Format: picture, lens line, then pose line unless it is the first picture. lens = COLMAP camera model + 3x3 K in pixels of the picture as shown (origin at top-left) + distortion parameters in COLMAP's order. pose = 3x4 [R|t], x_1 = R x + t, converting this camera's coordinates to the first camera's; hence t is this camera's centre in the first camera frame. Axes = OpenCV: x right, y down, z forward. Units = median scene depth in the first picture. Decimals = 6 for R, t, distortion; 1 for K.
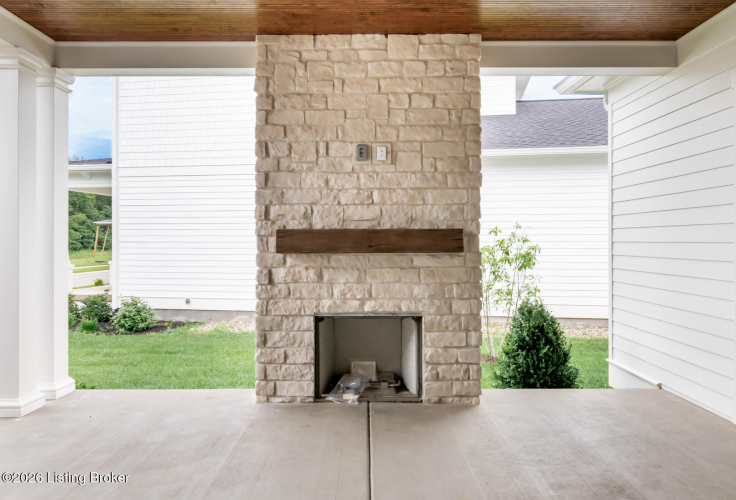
lens RADIAL K [[577.9, 0, 360.9], [0, 577.9, 236.6], [0, 0, 1]] dist [0.002800, -0.003499]
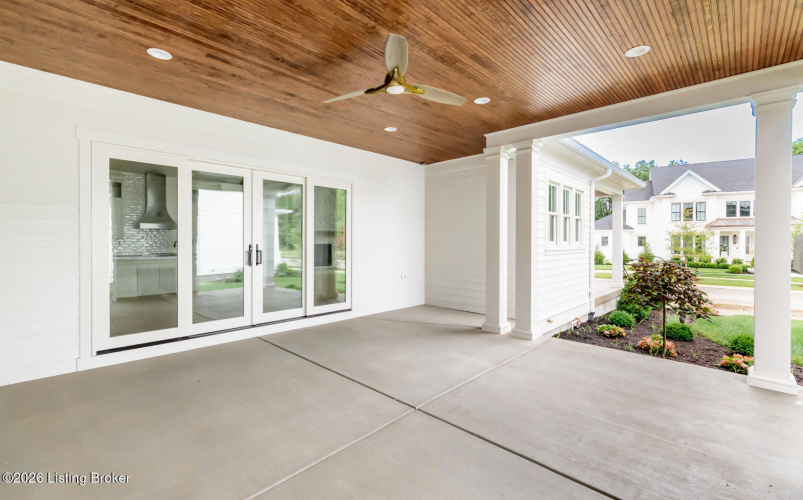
lens RADIAL K [[350.9, 0, 400.8], [0, 350.9, 246.0], [0, 0, 1]] dist [0.003919, 0.000132]
pose [[-0.696000, 0.005732, -0.718019, 0.458930], [-0.001222, 0.999957, 0.009167, 0.000322], [0.718041, 0.007257, -0.695963, 0.914900]]
